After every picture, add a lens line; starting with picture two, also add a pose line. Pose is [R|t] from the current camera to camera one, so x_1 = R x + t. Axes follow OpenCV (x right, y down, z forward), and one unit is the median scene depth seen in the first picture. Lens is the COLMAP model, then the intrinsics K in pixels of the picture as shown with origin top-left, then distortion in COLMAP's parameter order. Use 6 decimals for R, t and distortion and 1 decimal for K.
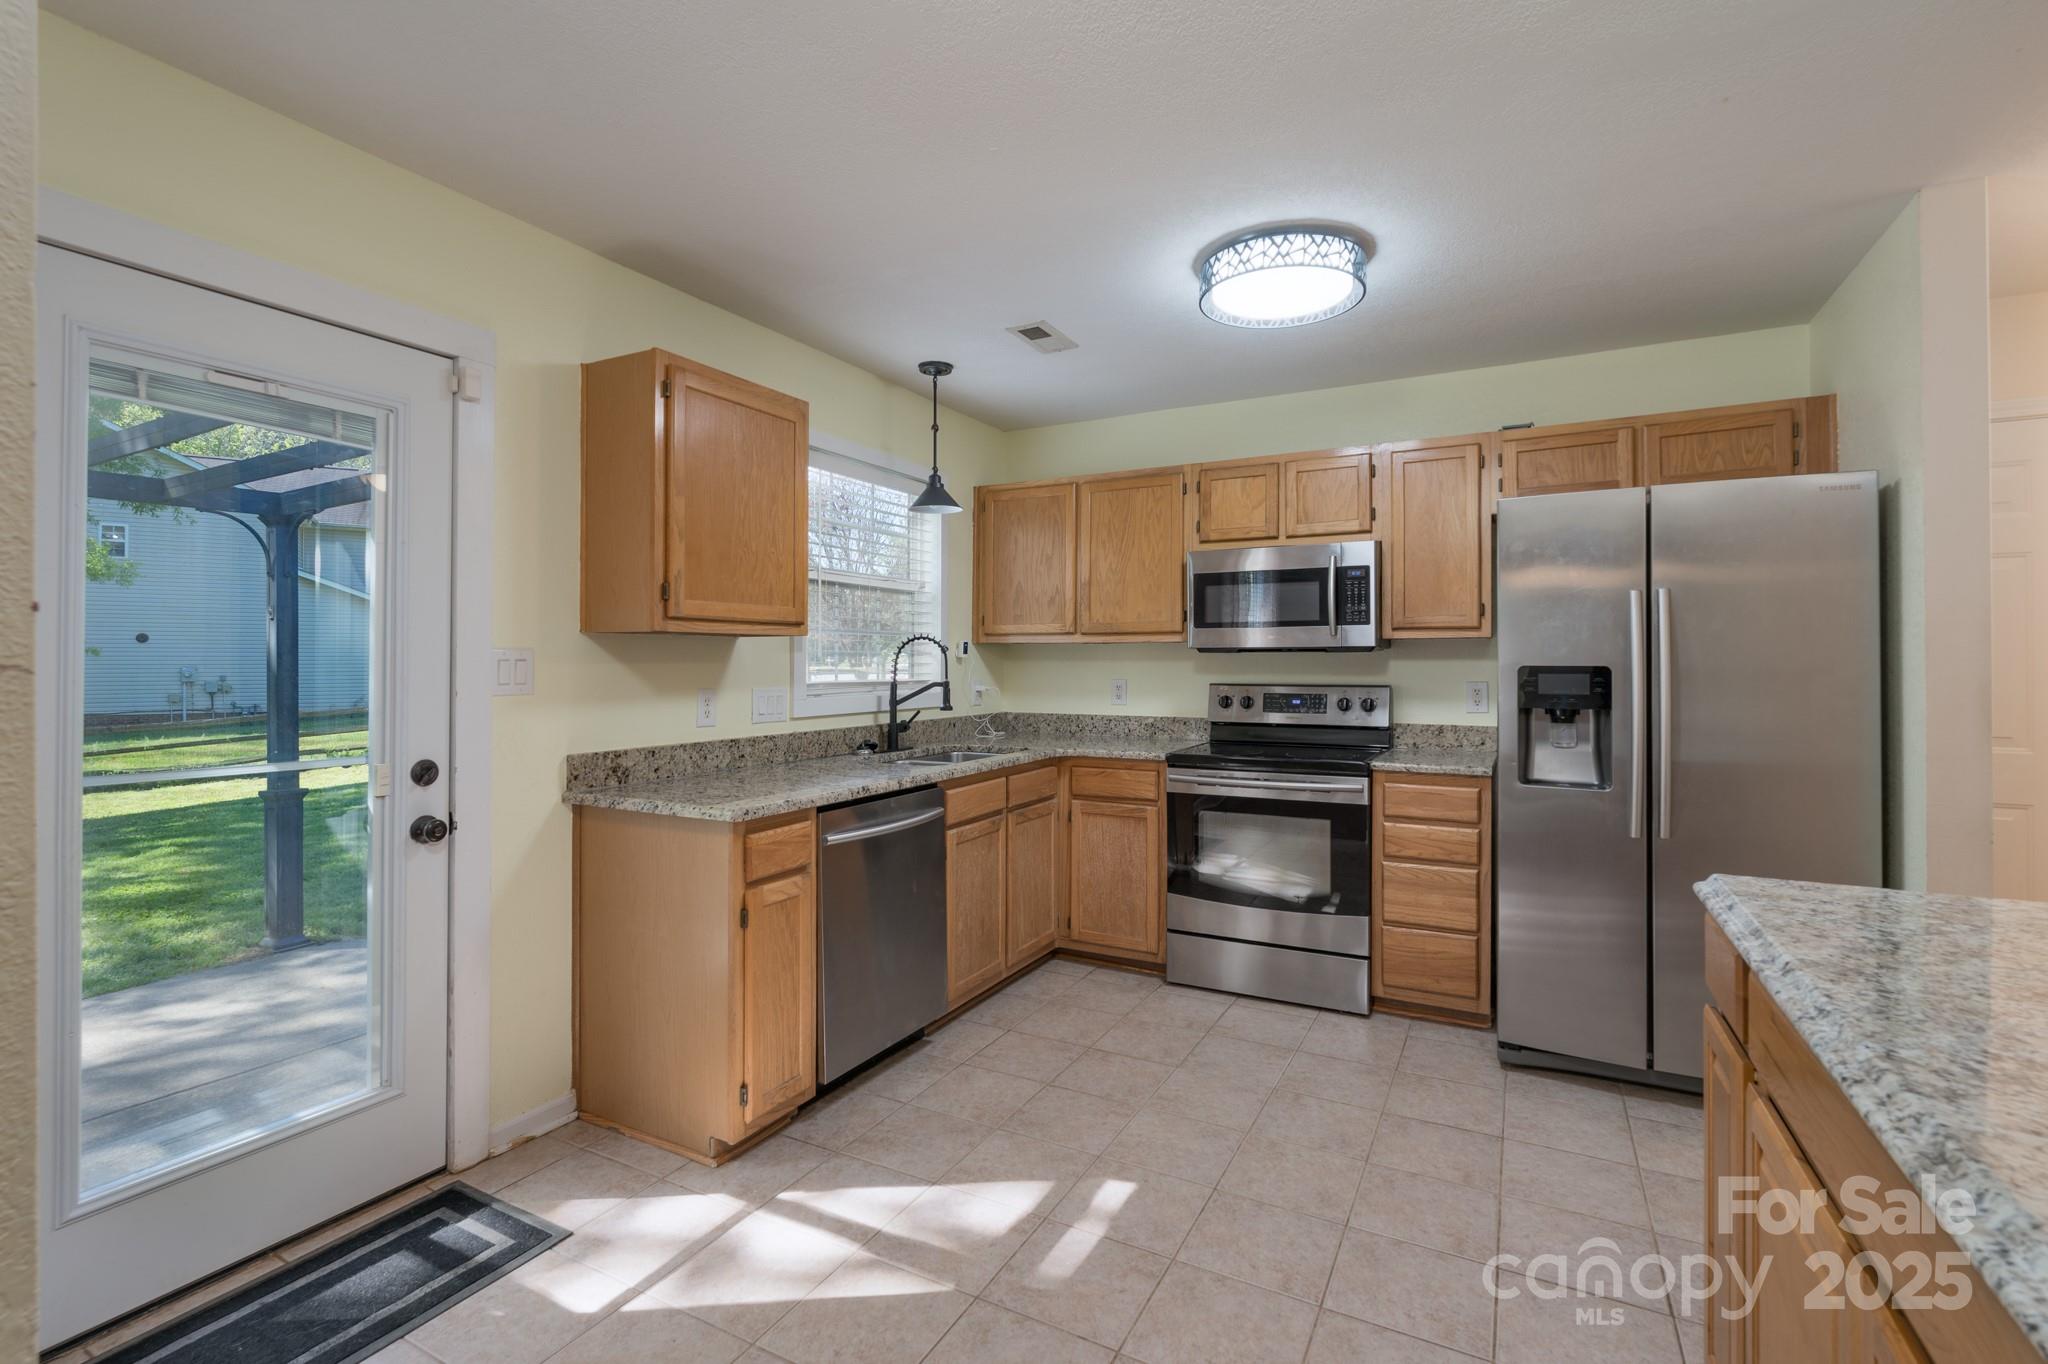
lens RADIAL K [[922.9, 0, 1026.6], [0, 922.9, 655.8], [0, 0, 1]] dist [-0.002621, 0.000145]
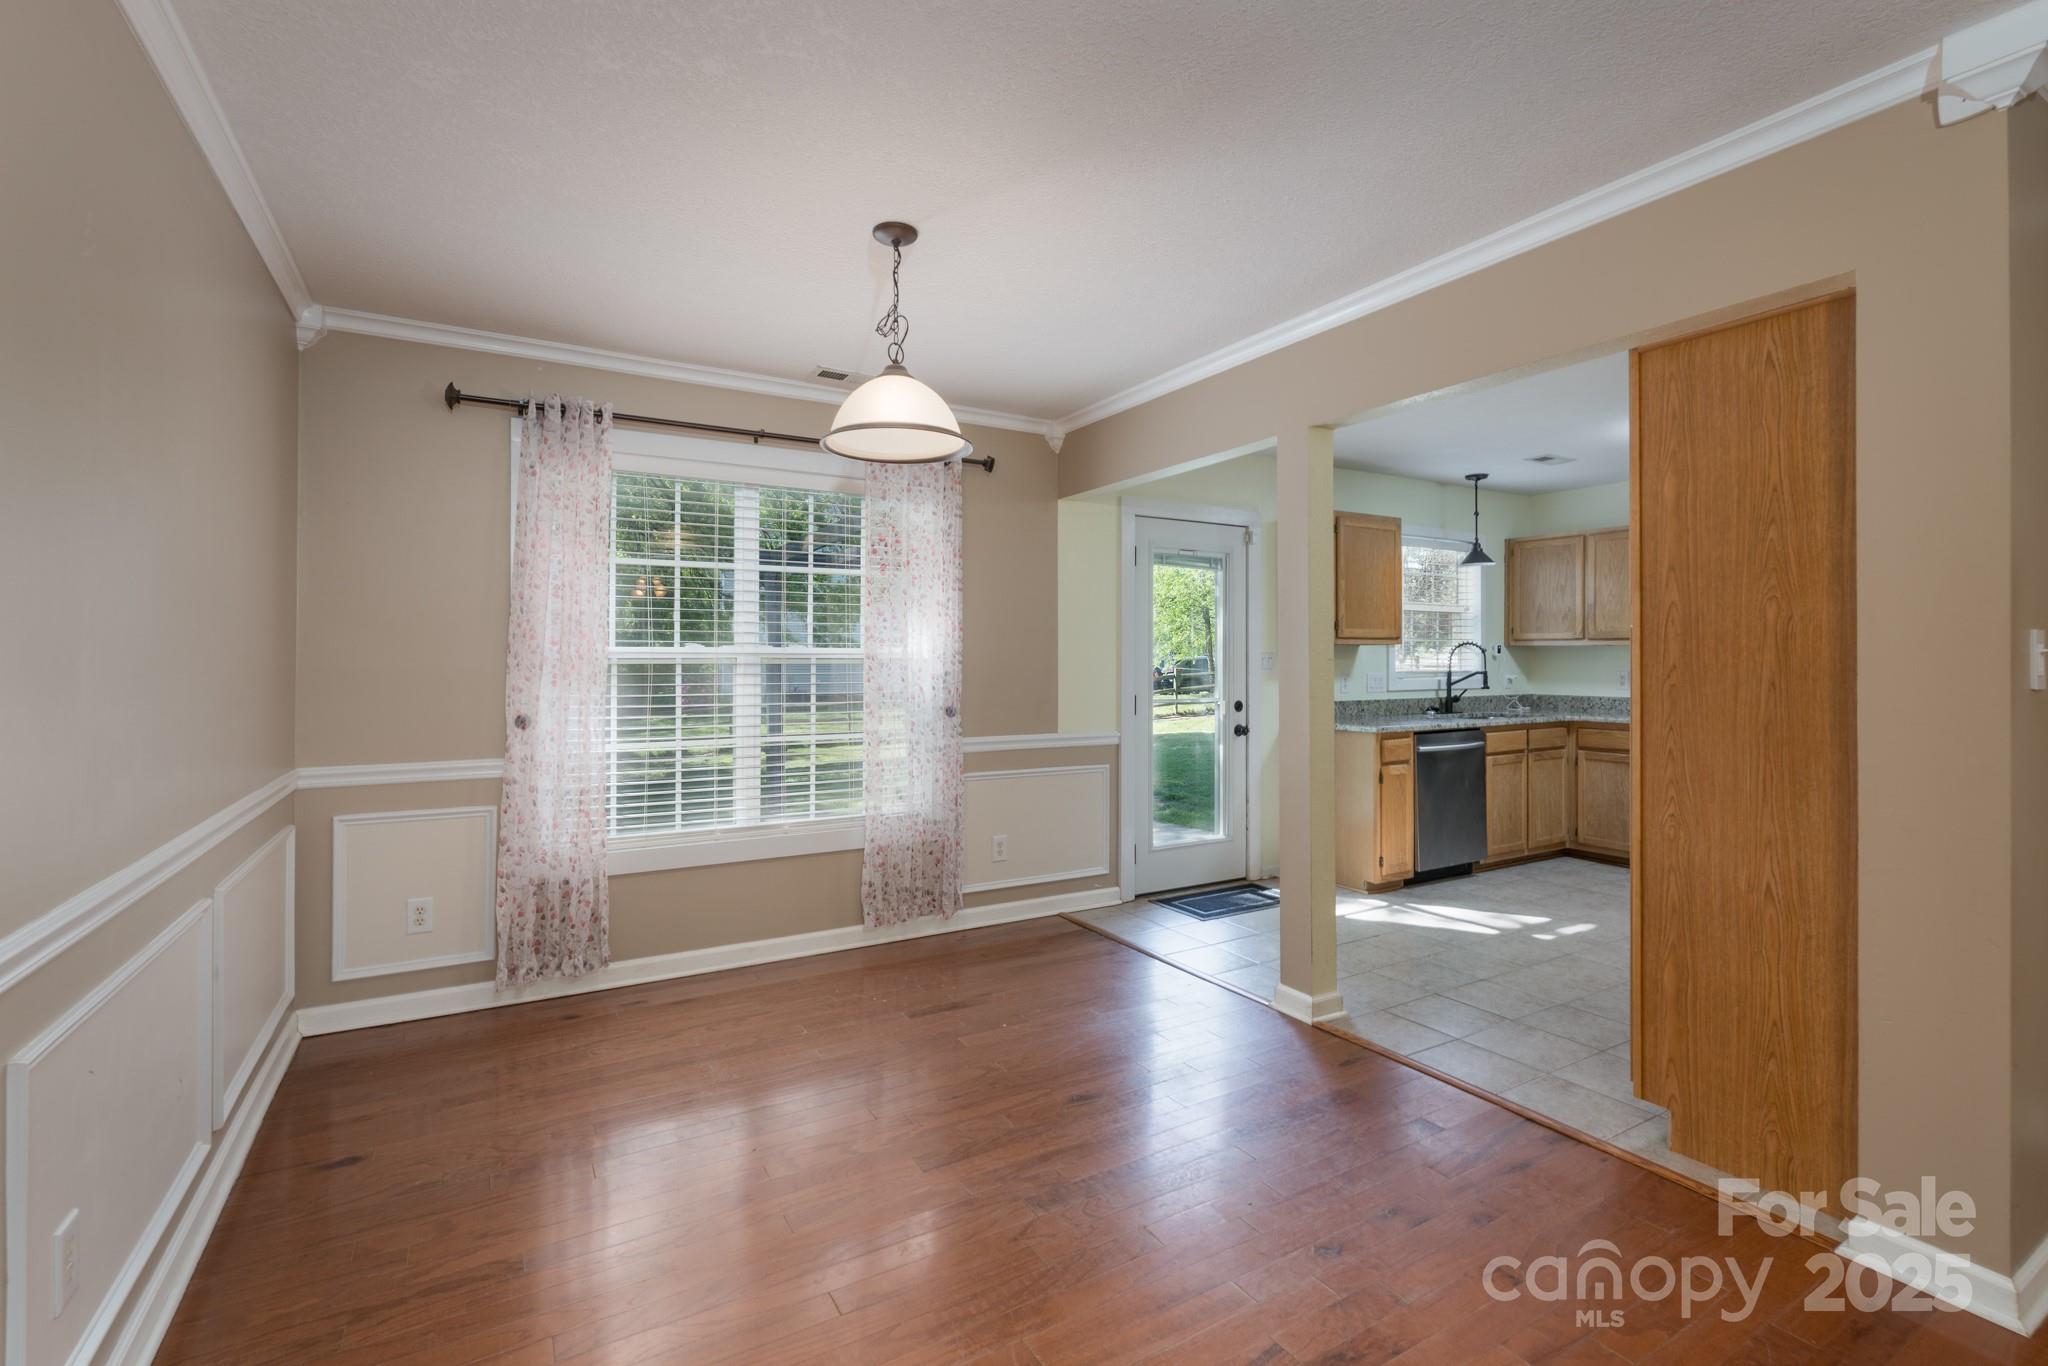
lens RADIAL K [[922.9, 0, 1026.6], [0, 922.9, 656.8], [0, 0, 1]] dist [-0.002621, 0.000145]
pose [[0.855346, -0.004238, -0.518040, 0.062161], [0.005442, 0.999985, 0.000804, -0.002637], [0.518029, -0.003506, 0.855356, -0.788312]]
